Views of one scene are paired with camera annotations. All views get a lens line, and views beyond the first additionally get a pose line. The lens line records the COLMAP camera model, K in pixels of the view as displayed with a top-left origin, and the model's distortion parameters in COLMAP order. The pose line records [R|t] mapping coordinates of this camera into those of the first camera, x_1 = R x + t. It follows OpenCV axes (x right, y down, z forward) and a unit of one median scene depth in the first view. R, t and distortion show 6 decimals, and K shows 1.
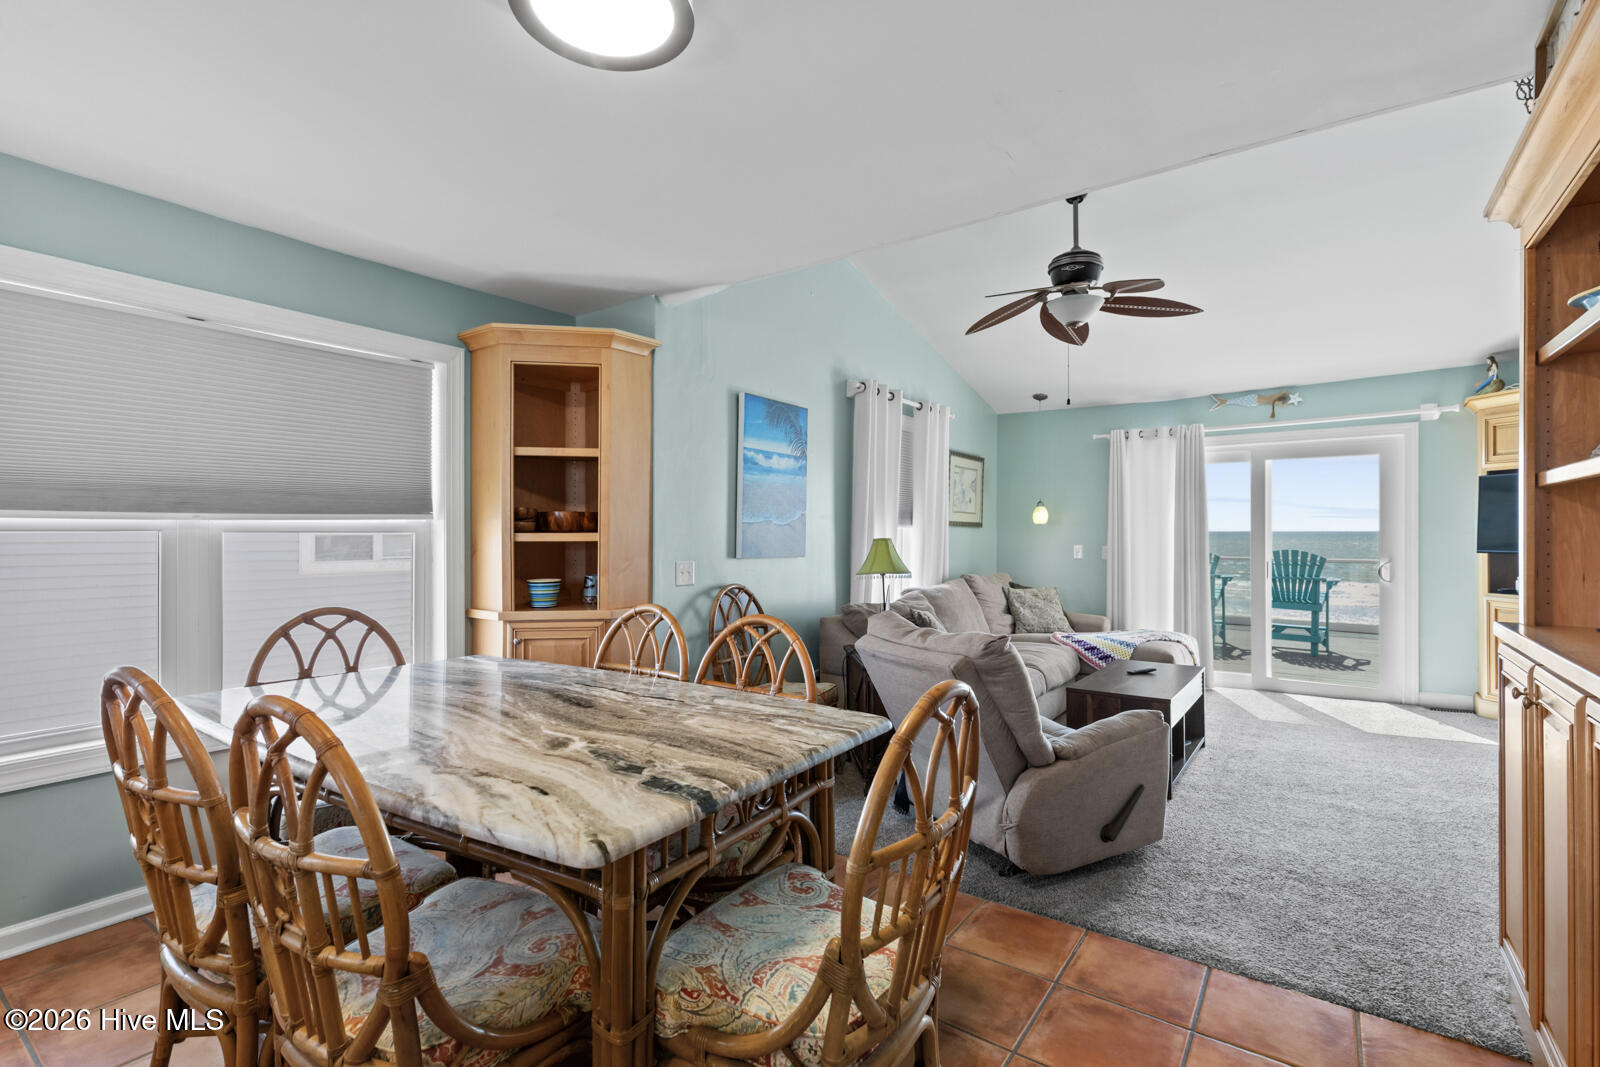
lens RADIAL K [[733.0, 0, 804.2], [0, 733.0, 529.8], [0, 0, 1]] dist [0.002741, 0.000020]
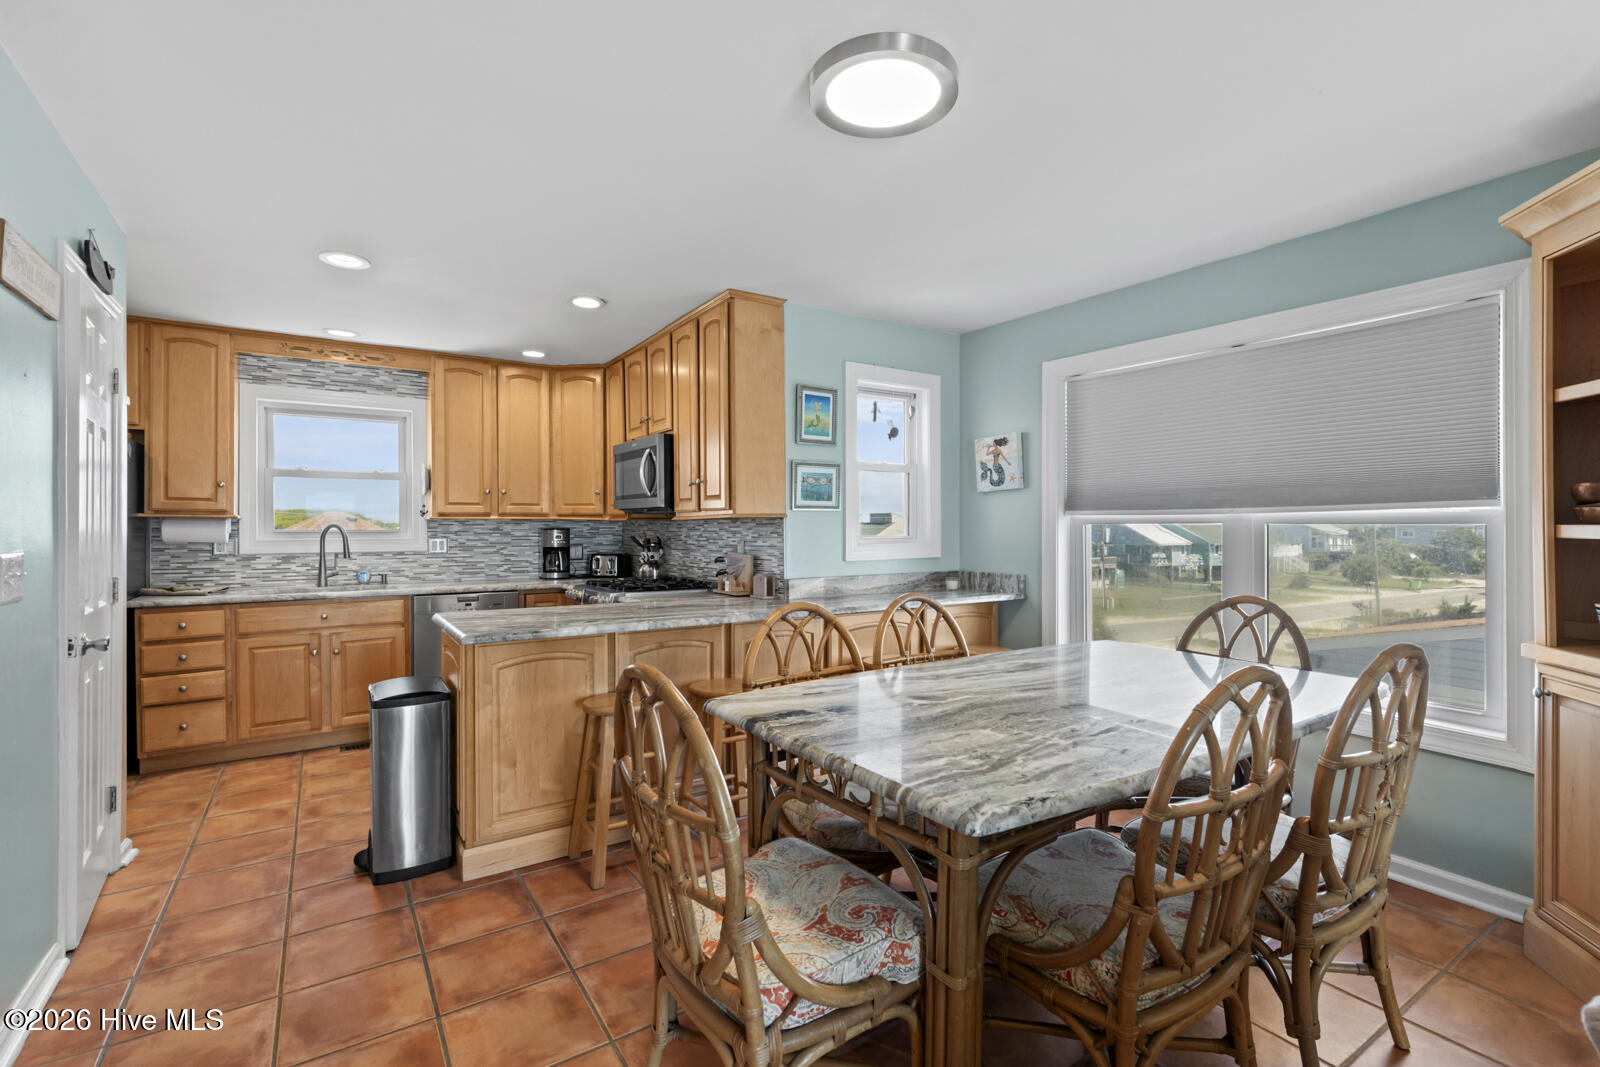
lens RADIAL K [[736.3, 0, 829.6], [0, 736.3, 528.3], [0, 0, 1]] dist [0.000716, -0.000323]
pose [[-0.346298, 0.005186, -0.938110, 0.281025], [0.005087, 0.999980, 0.003650, 0.001504], [0.938111, -0.003508, -0.346318, 0.413366]]
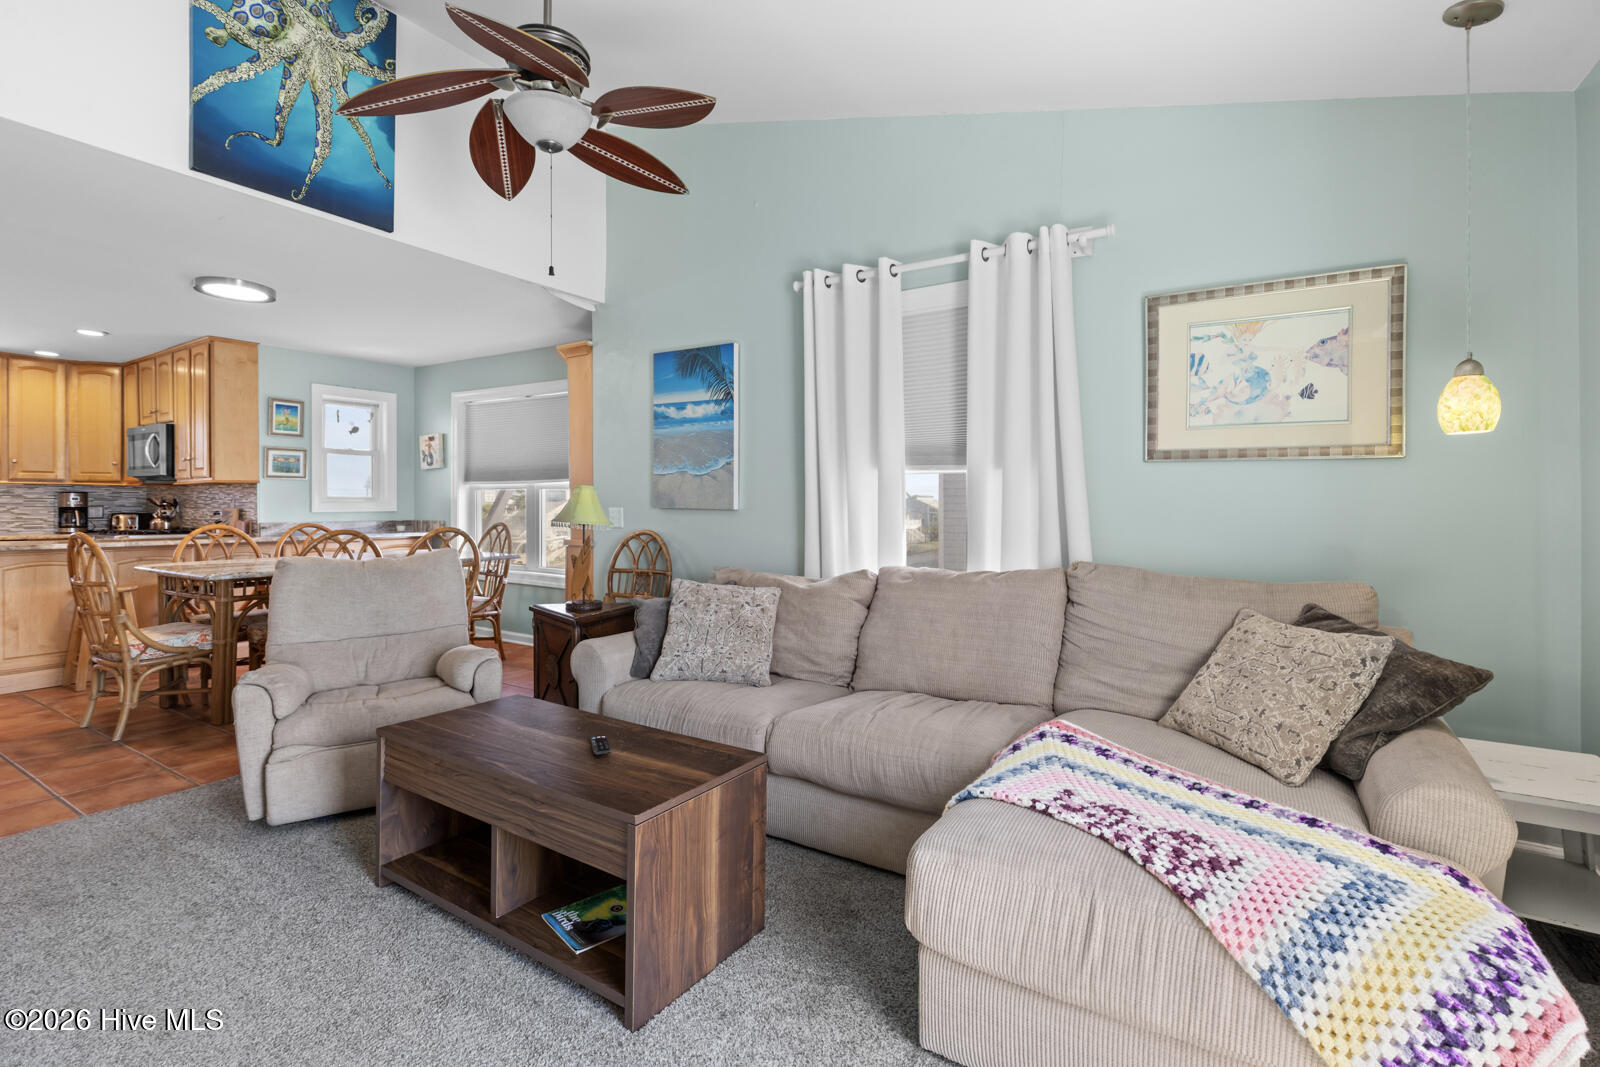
lens RADIAL K [[719.1, 0, 803.1], [0, 719.1, 501.8], [0, 0, 1]] dist [0.000882, 0.000389]
pose [[0.052025, -0.000063, -0.998646, 0.786479], [0.002083, 0.999998, 0.000045, 0.024625], [0.998644, -0.002083, 0.052025, 0.925325]]
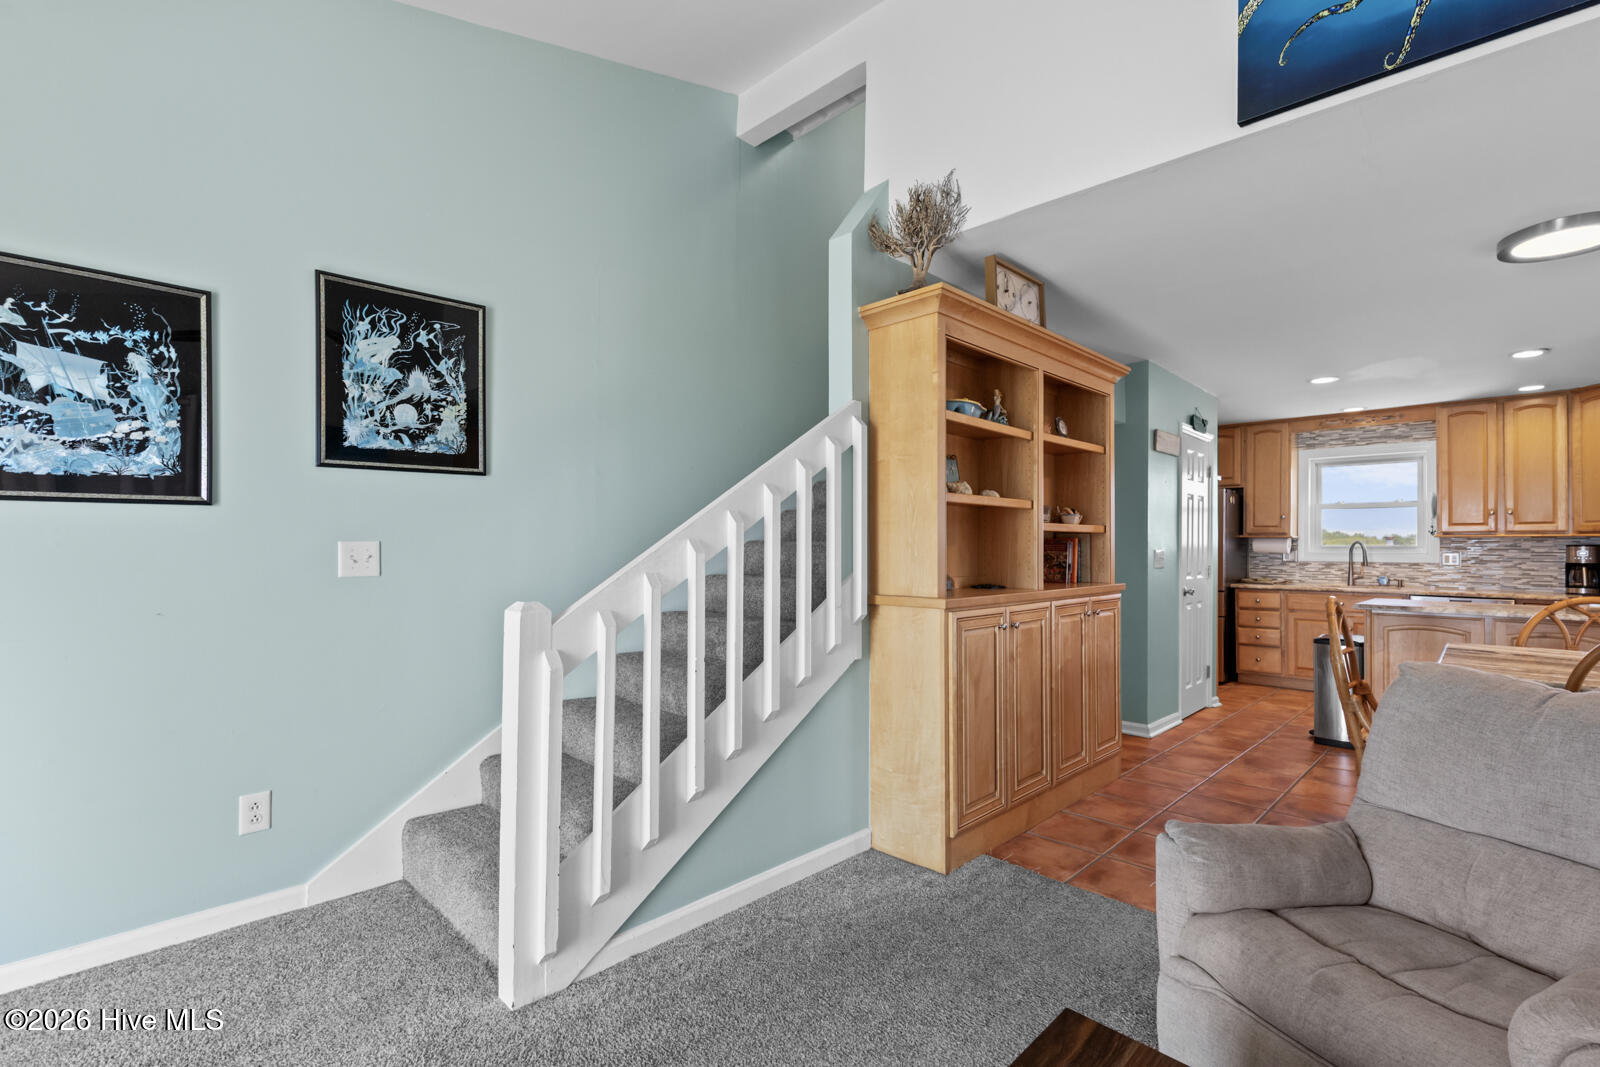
lens RADIAL K [[728.9, 0, 813.7], [0, 728.9, 541.2], [0, 0, 1]] dist [0.002081, -0.000333]
pose [[-0.989189, -0.001459, 0.146640, 0.392701], [-0.003189, 0.999928, -0.011563, 0.014404], [-0.146613, -0.011906, -0.989122, 0.935517]]
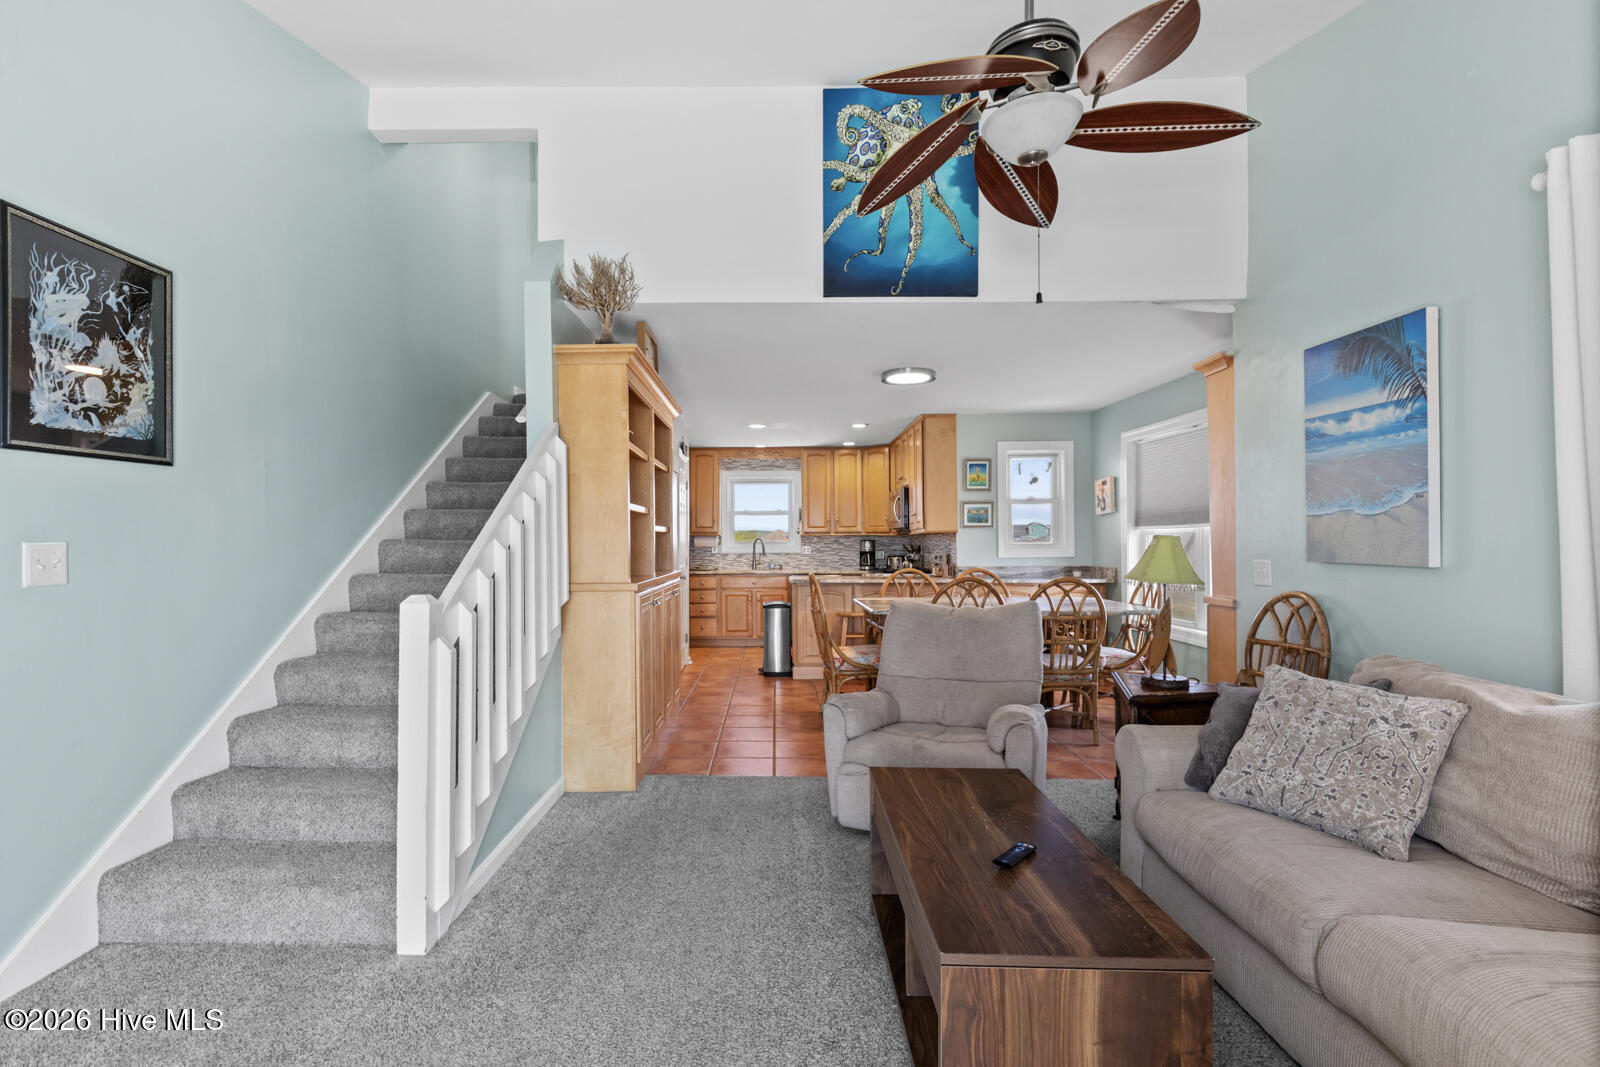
lens RADIAL K [[736.5, 0, 765.4], [0, 736.5, 541.0], [0, 0, 1]] dist [0.002246, -0.000745]
pose [[-0.822180, 0.002530, -0.569222, 0.674177], [0.007167, 0.999957, -0.005907, 0.014399], [0.569183, -0.008936, -0.822163, 1.049790]]
